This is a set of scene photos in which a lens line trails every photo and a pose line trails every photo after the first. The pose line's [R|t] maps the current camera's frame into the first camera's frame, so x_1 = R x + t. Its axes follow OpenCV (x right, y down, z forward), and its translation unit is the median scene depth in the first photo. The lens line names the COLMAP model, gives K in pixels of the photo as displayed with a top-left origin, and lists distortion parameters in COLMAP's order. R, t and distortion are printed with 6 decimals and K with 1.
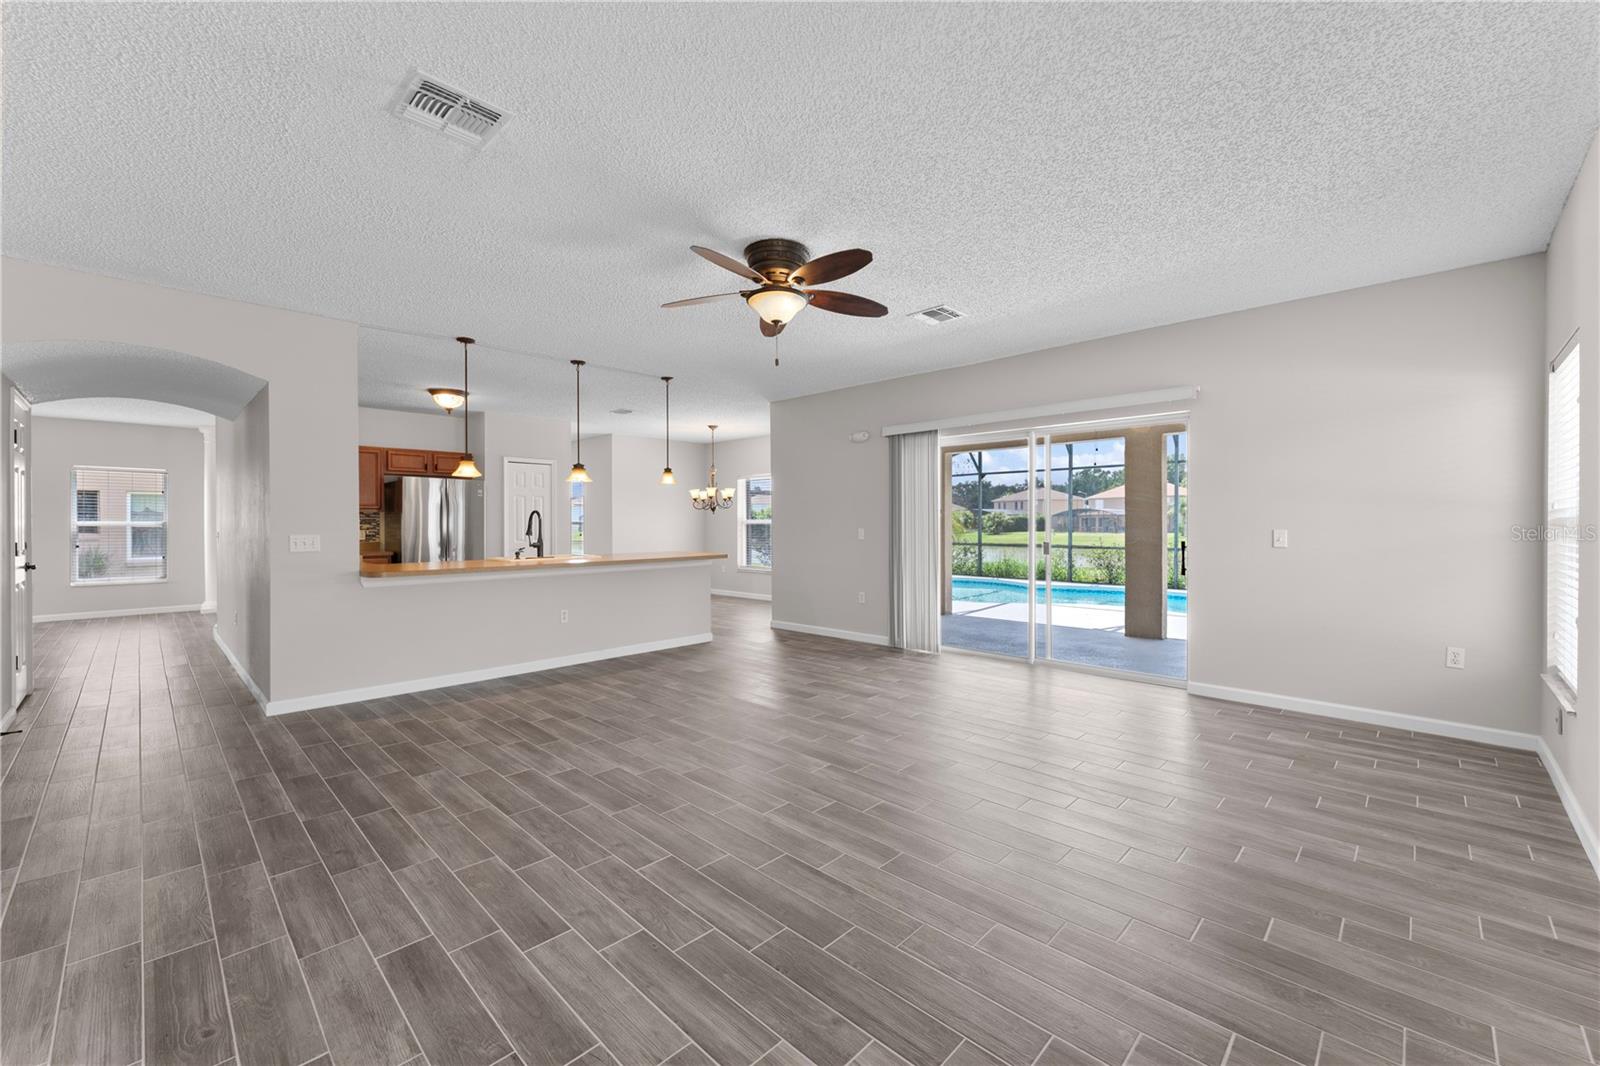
lens RADIAL K [[640.4, 0, 796.7], [0, 640.4, 526.9], [0, 0, 1]] dist [-0.004277, 0.000985]
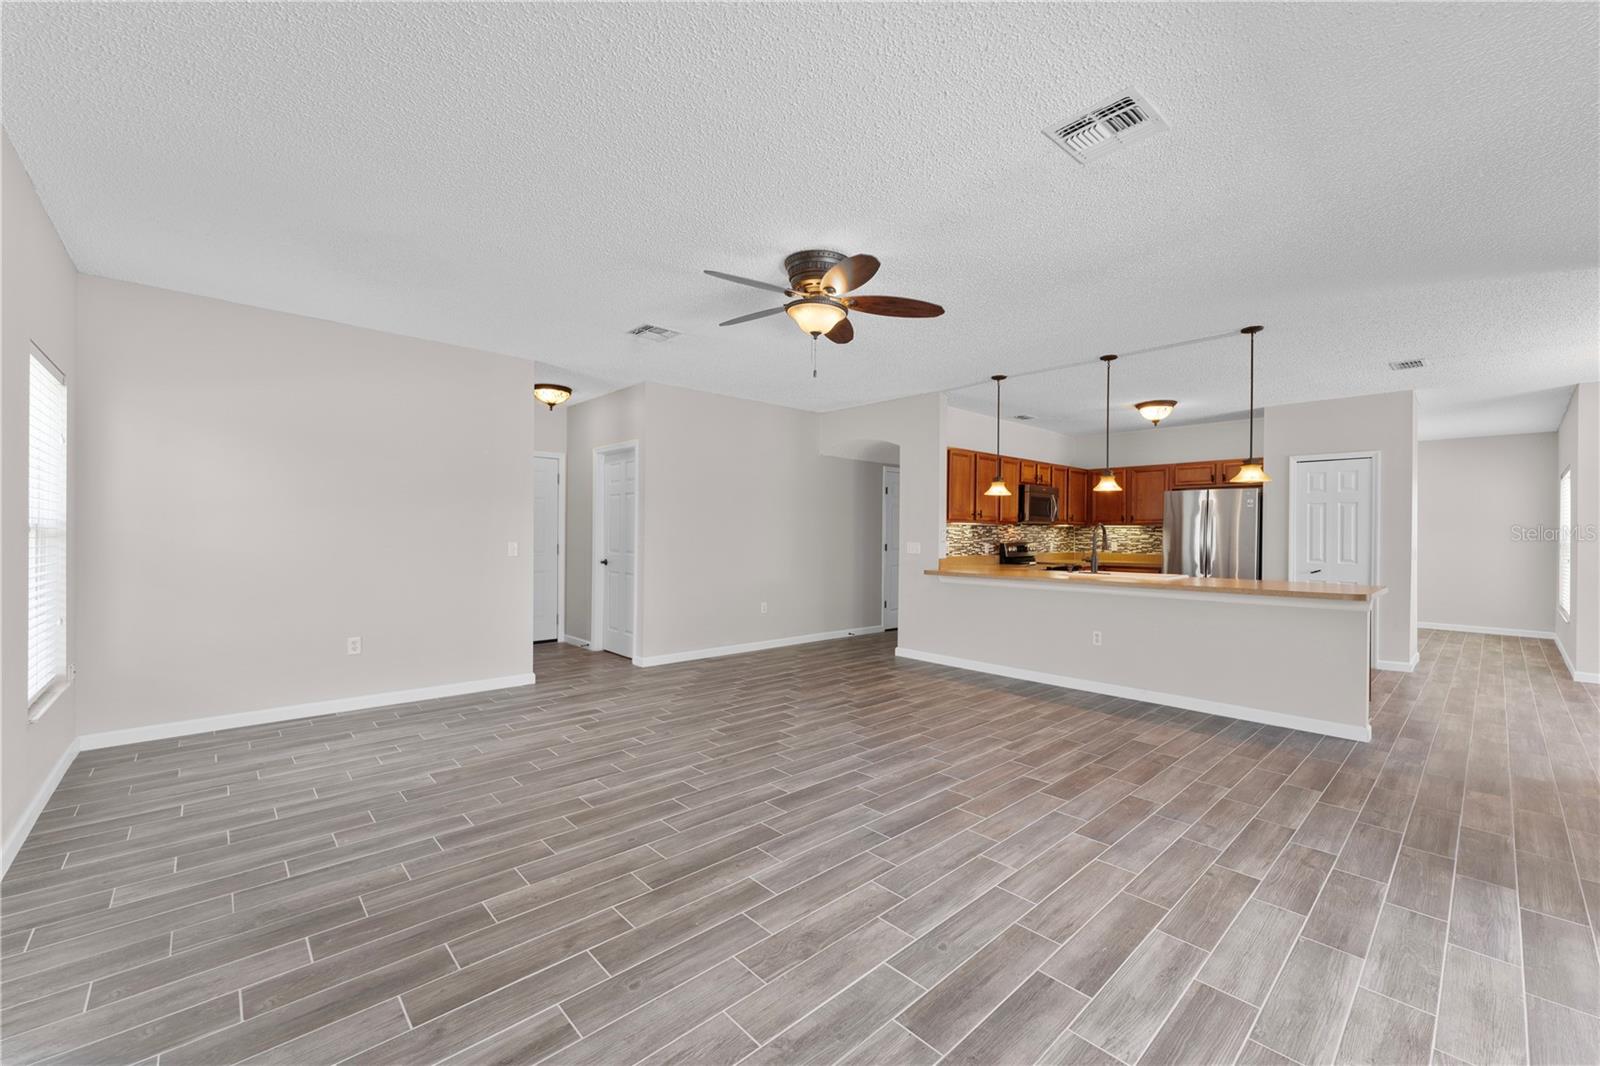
lens RADIAL K [[640.4, 0, 796.4], [0, 640.4, 533.5], [0, 0, 1]] dist [-0.004277, 0.000985]
pose [[-0.056106, 0.001746, -0.998423, 0.919837], [-0.013997, 0.999899, 0.002535, -0.010156], [0.998327, 0.014117, -0.056076, 0.985213]]
